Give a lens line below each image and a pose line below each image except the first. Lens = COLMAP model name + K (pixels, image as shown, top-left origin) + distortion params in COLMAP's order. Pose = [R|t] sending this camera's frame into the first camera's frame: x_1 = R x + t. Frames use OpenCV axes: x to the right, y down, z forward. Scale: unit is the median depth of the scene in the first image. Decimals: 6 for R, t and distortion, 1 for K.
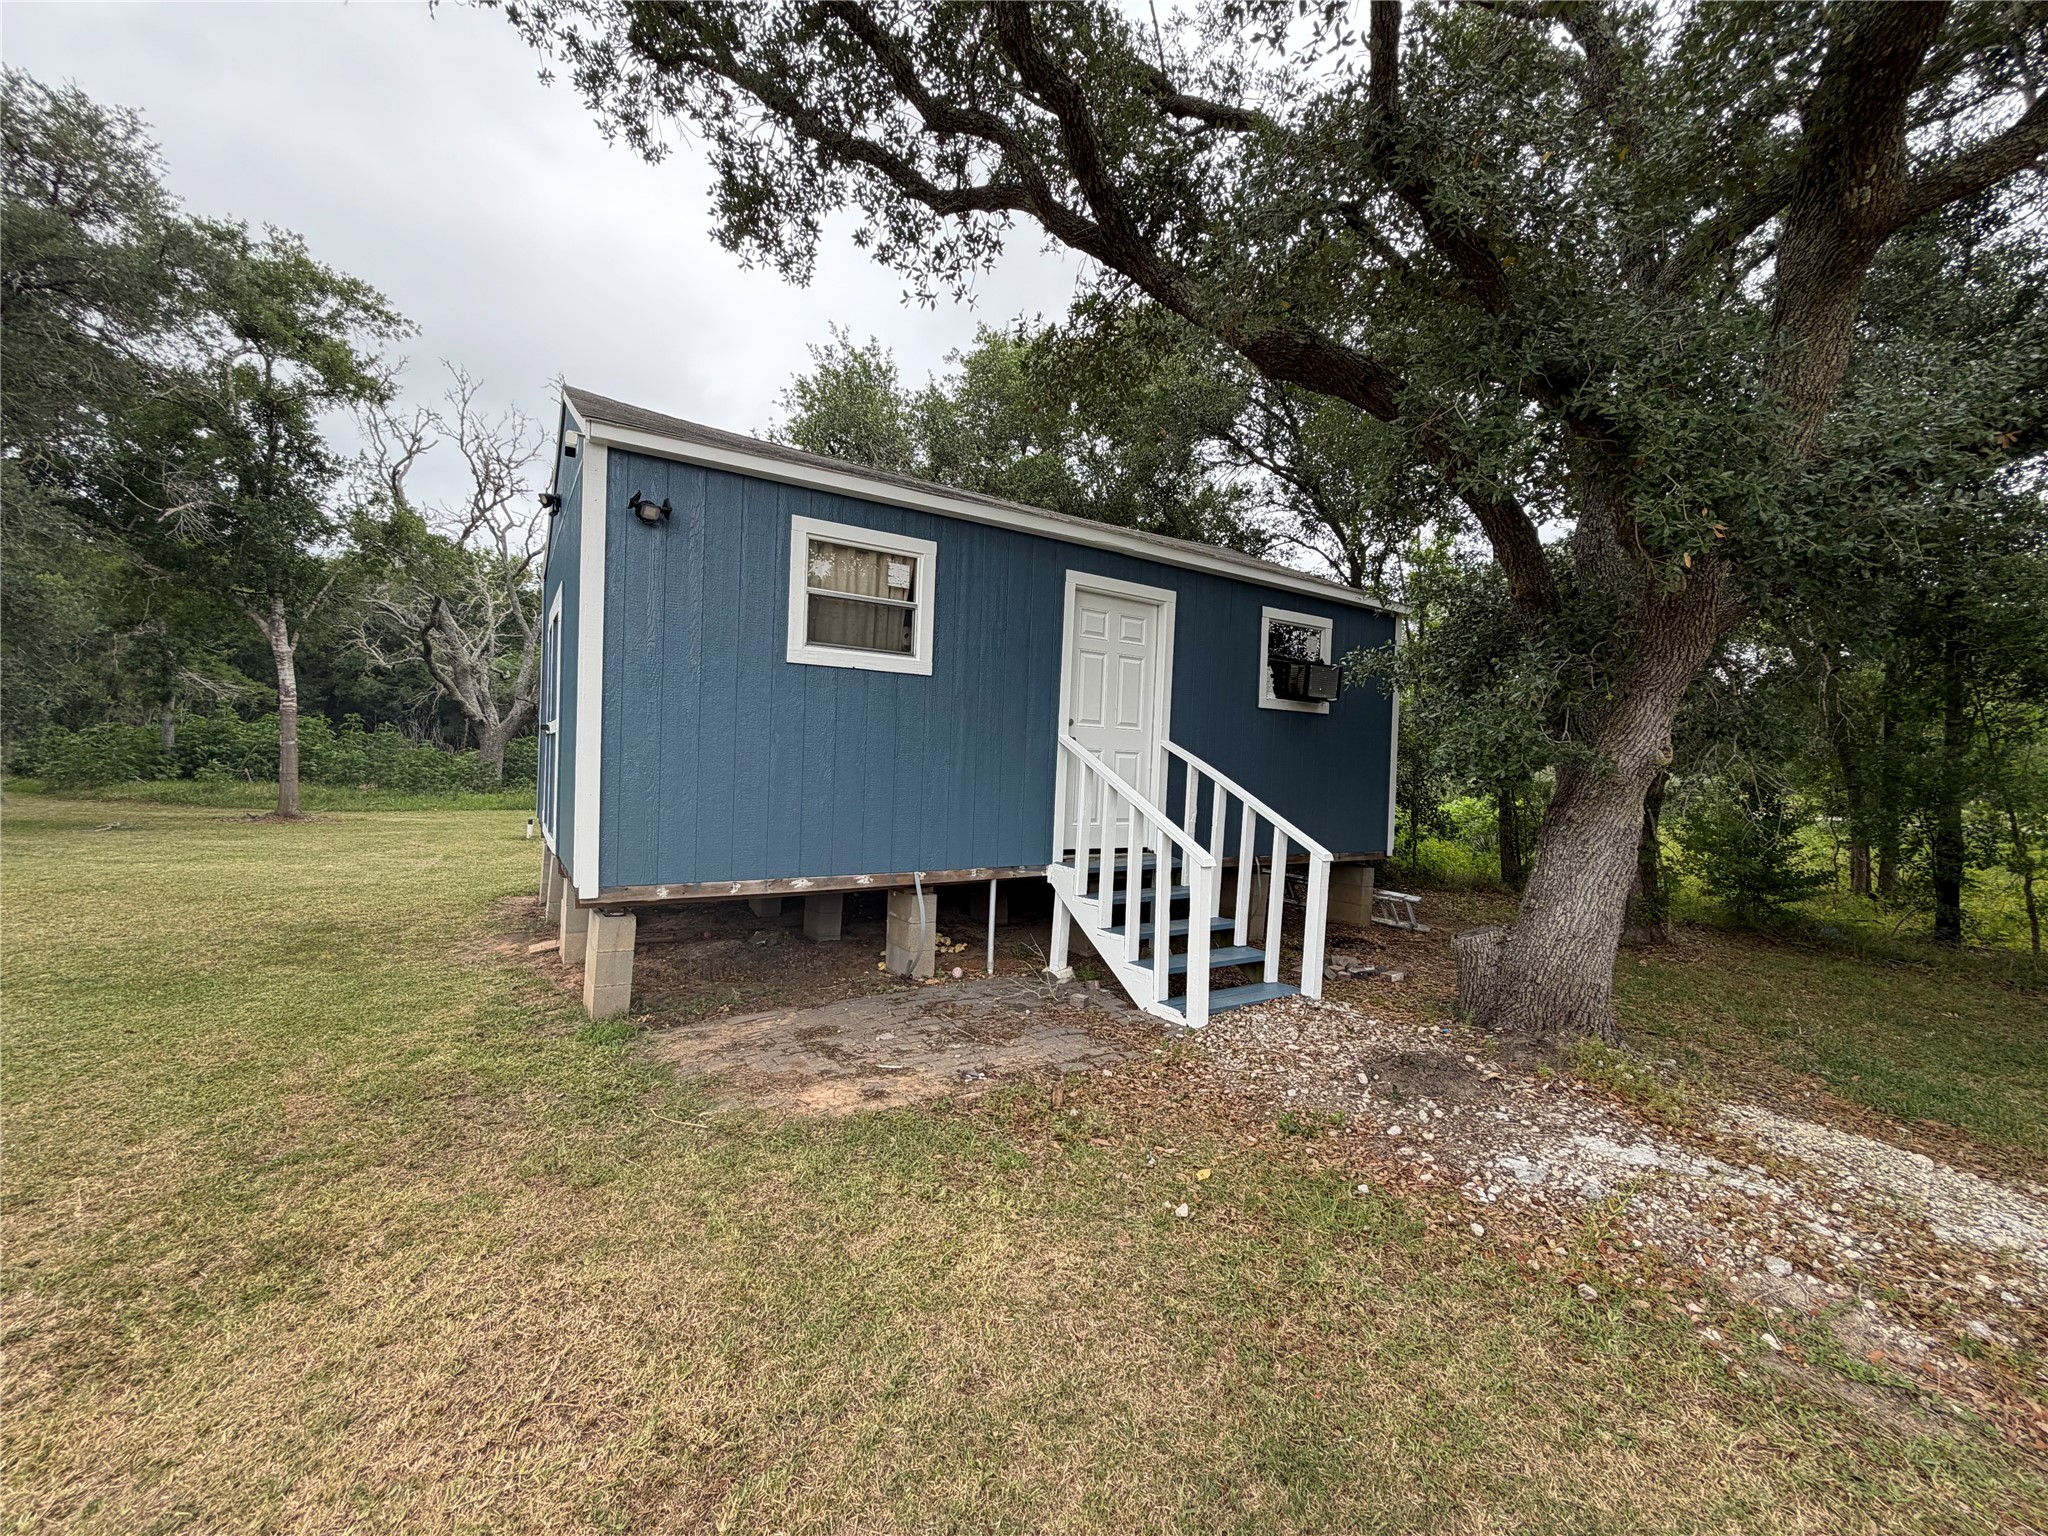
lens RADIAL K [[813.3, 0, 1018.7], [0, 813.3, 785.2], [0, 0, 1]] dist [-0.000309, 0.000000]
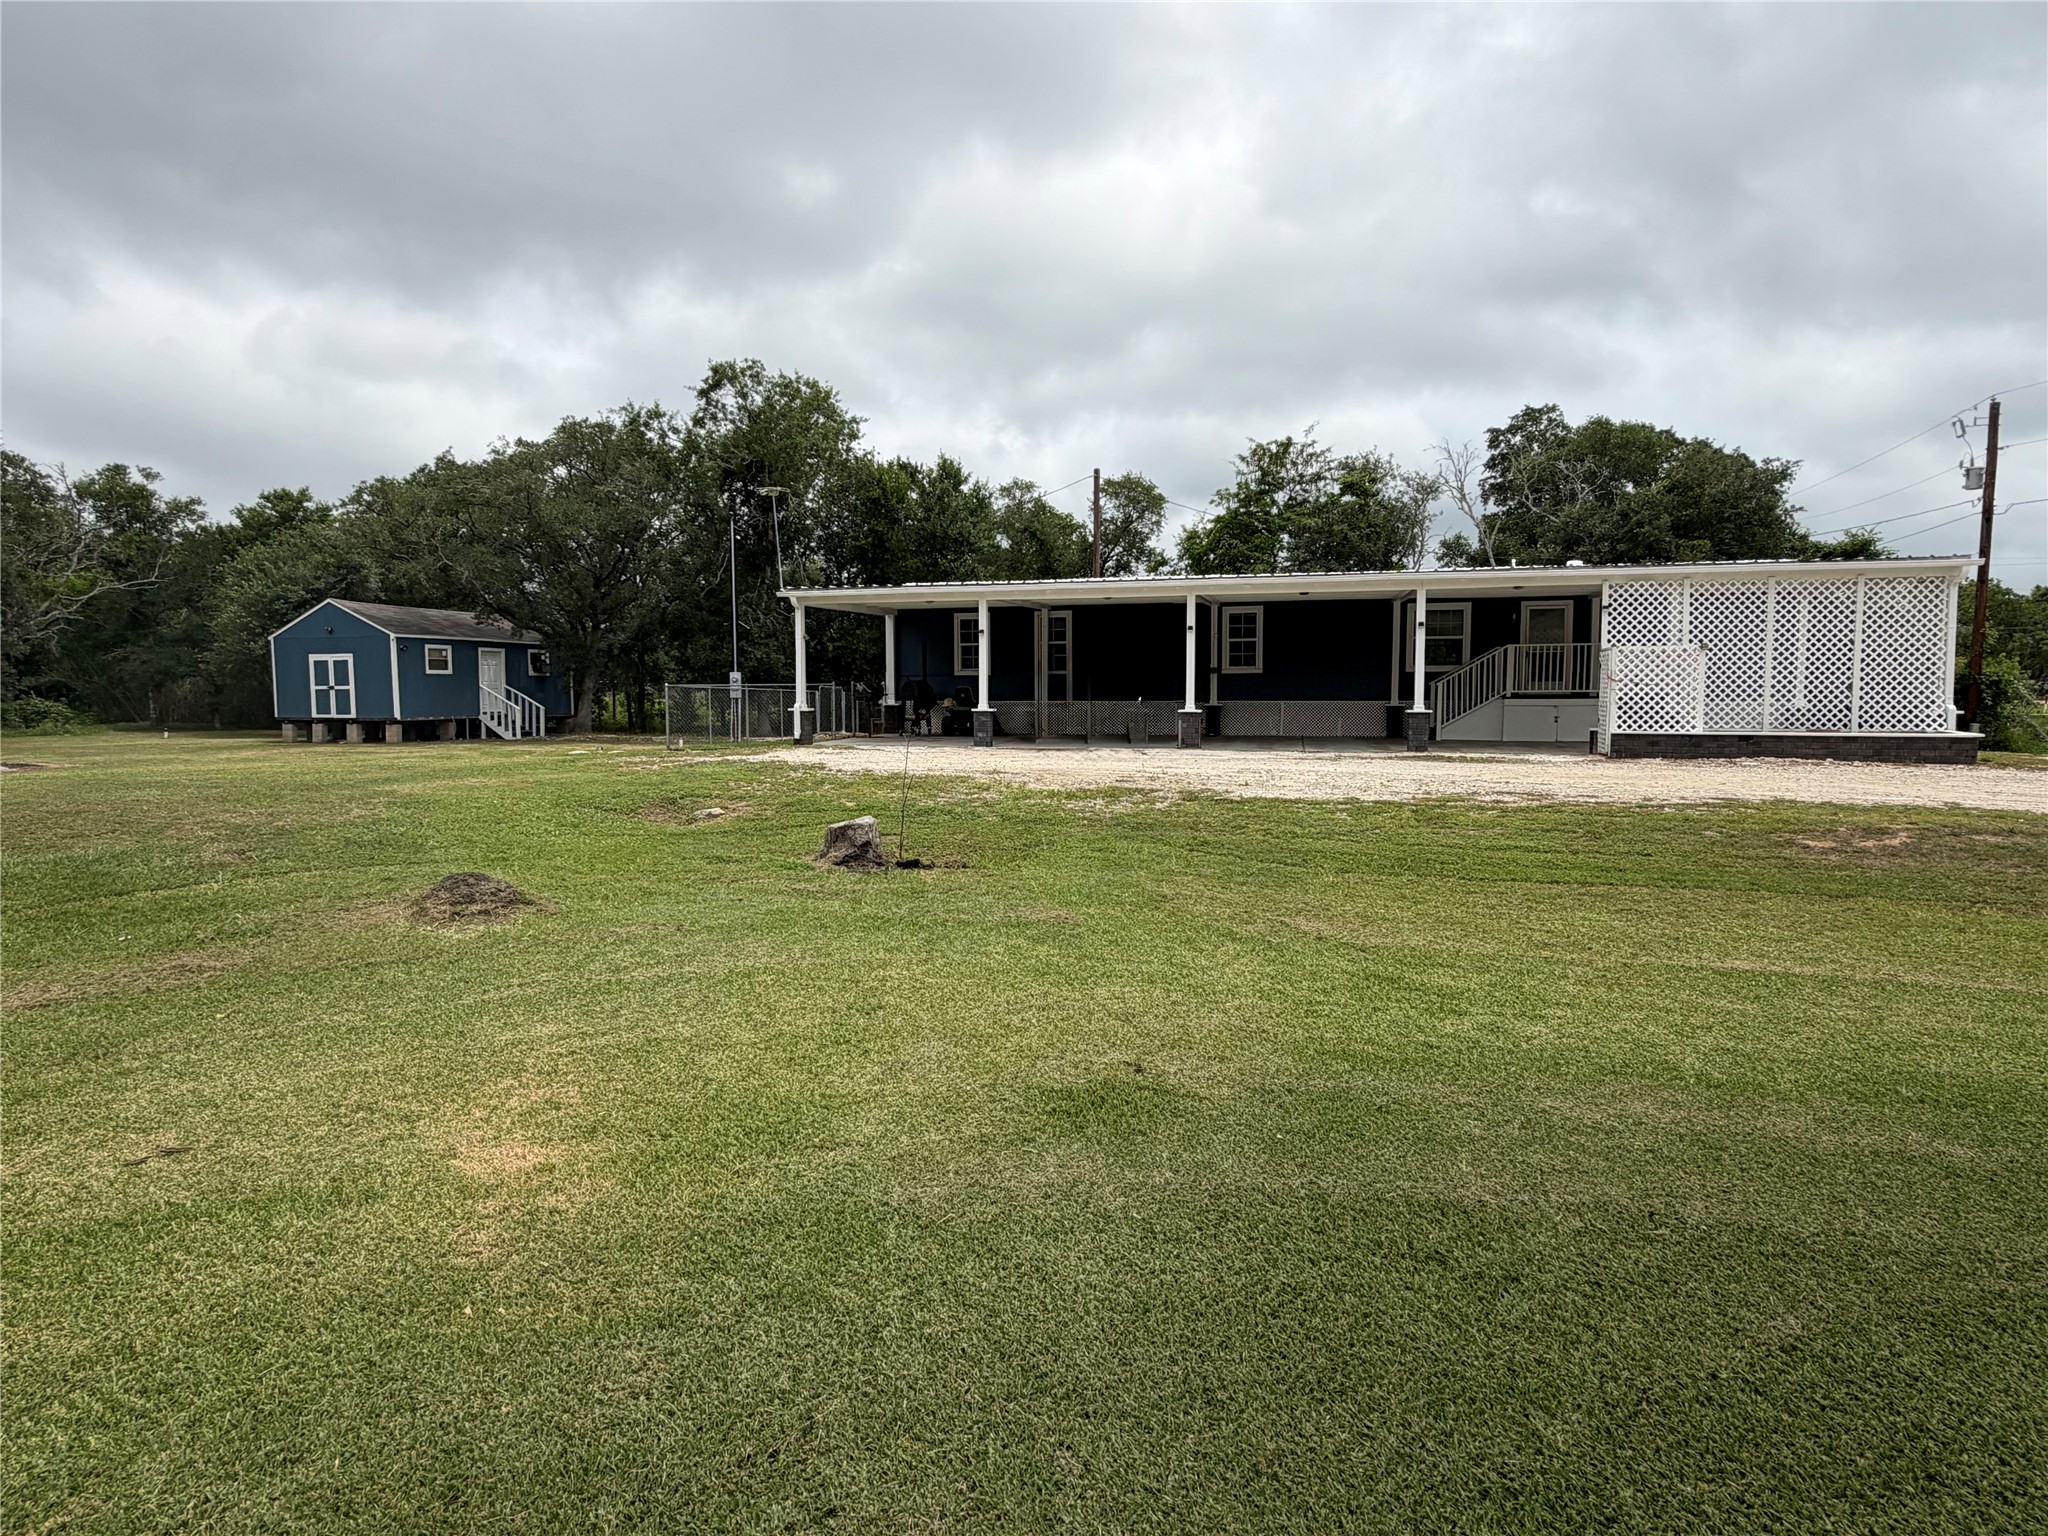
lens RADIAL K [[1093.9, 0, 1025.2], [0, 1093.9, 776.5], [0, 0, 1]] dist [-0.006018, 0.003614]
pose [[0.780069, -0.084660, 0.619940, -1.469792], [0.044782, 0.995817, 0.079642, 0.098810], [-0.624089, -0.034365, 0.780597, -5.935697]]
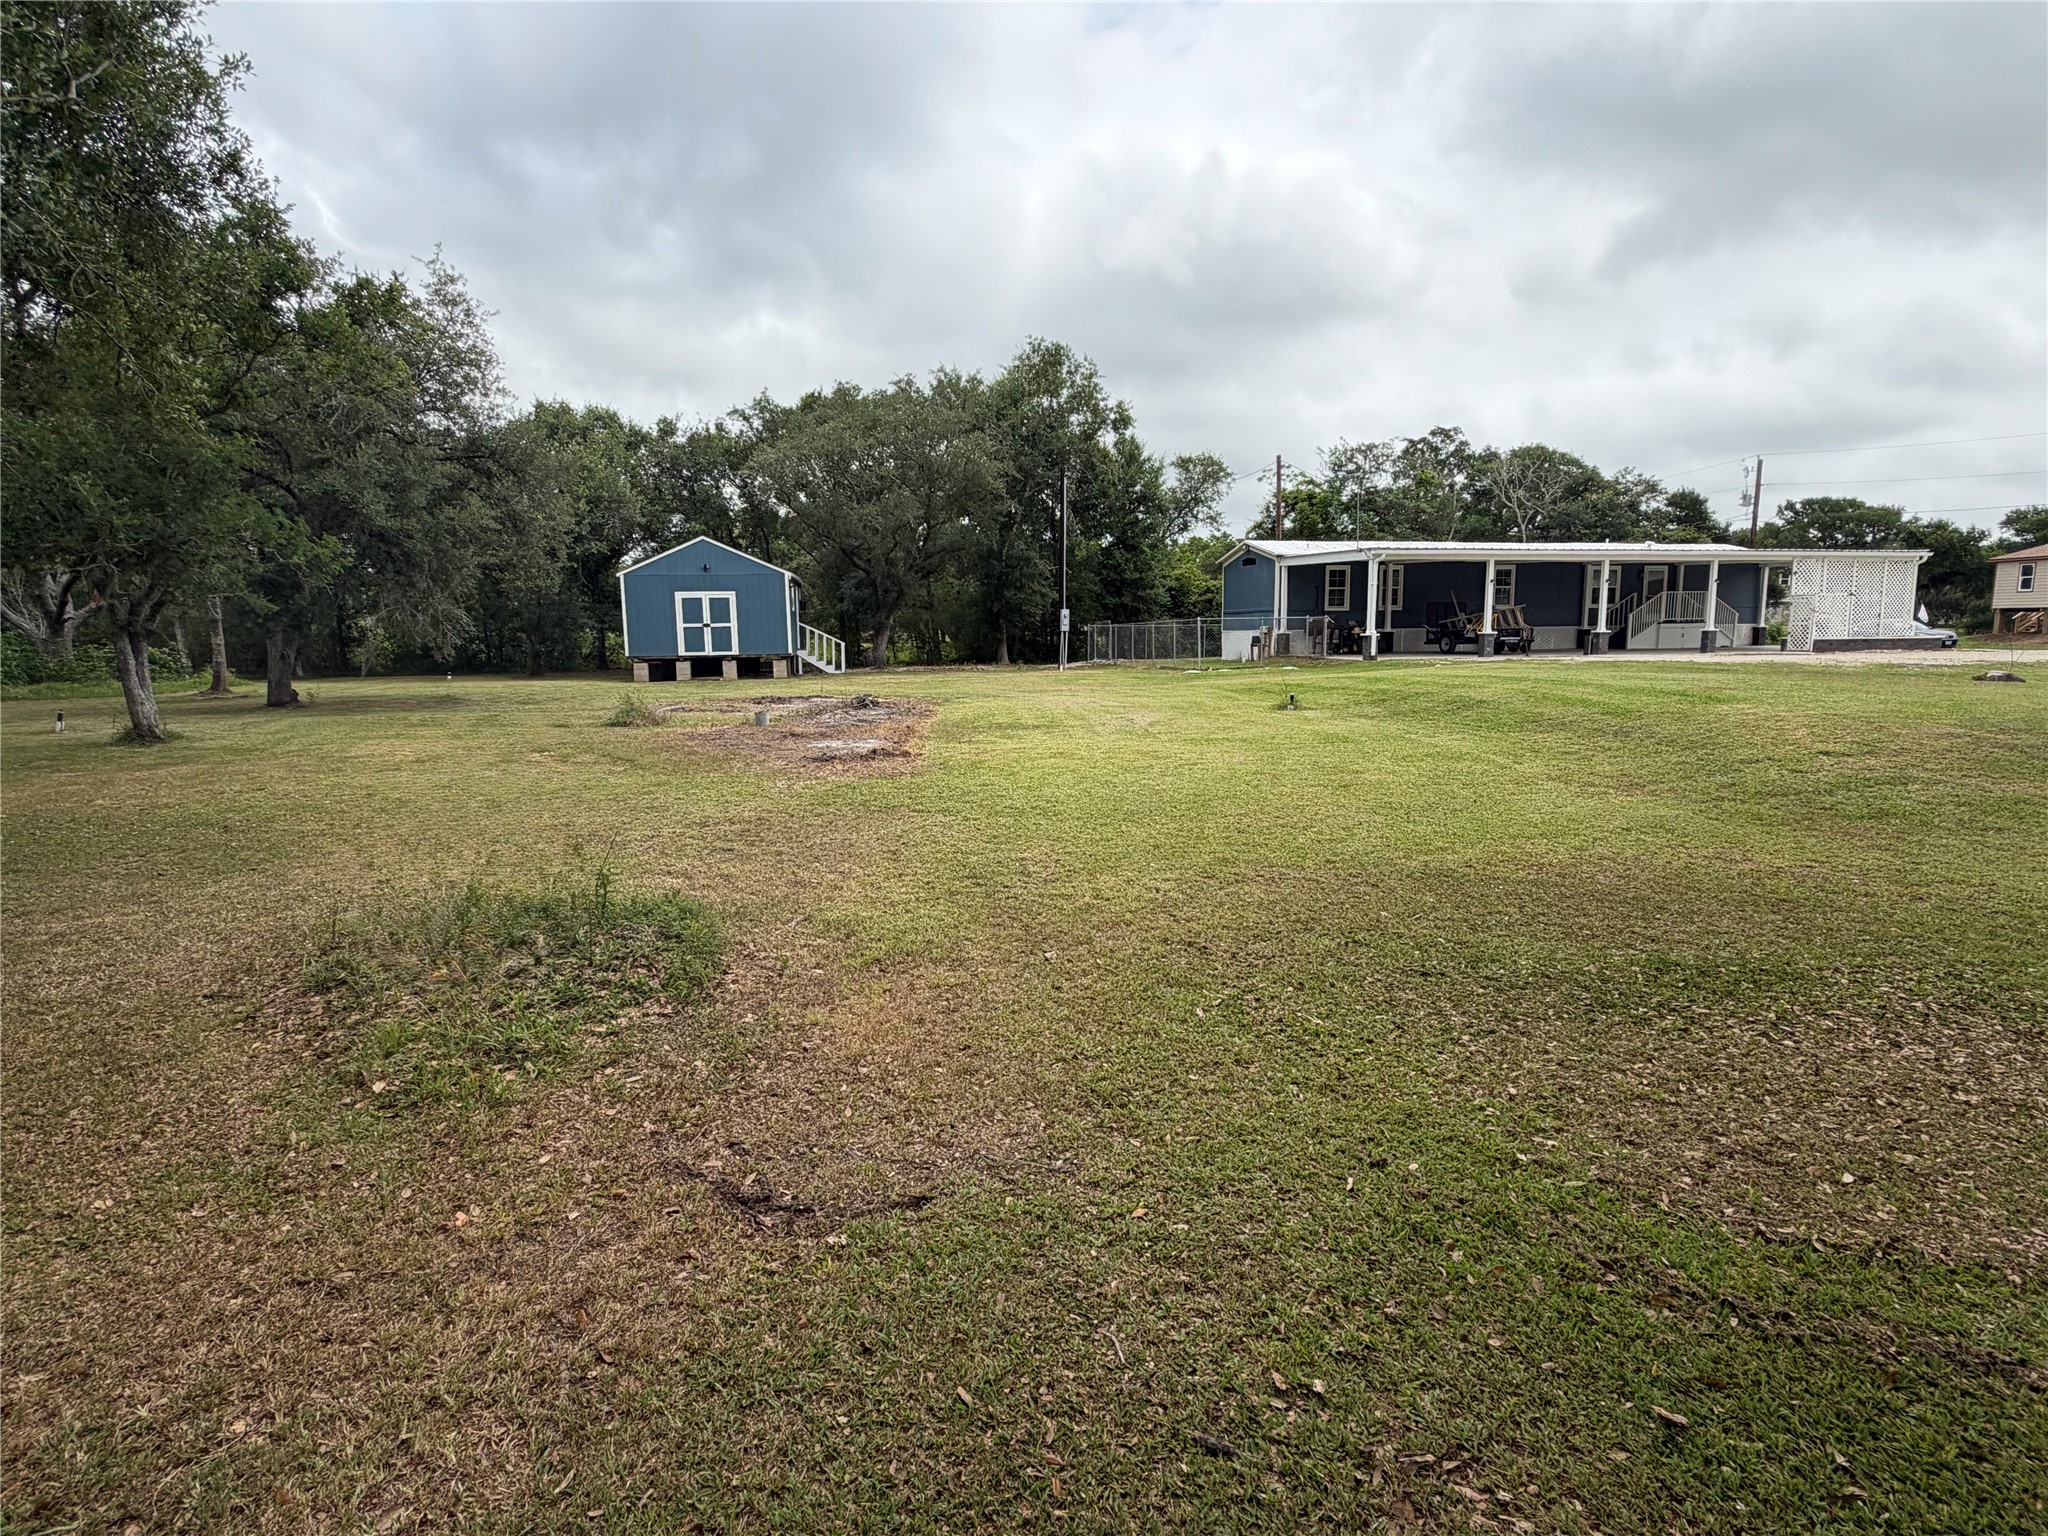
lens RADIAL K [[1034.5, 0, 1007.5], [0, 1034.5, 773.0], [0, 0, 1]] dist [-0.007318, 0.001142]
pose [[0.397884, -0.168256, 0.901875, -5.310614], [0.049337, 0.985540, 0.162098, -0.119482], [-0.916108, -0.020000, 0.400432, -2.659579]]
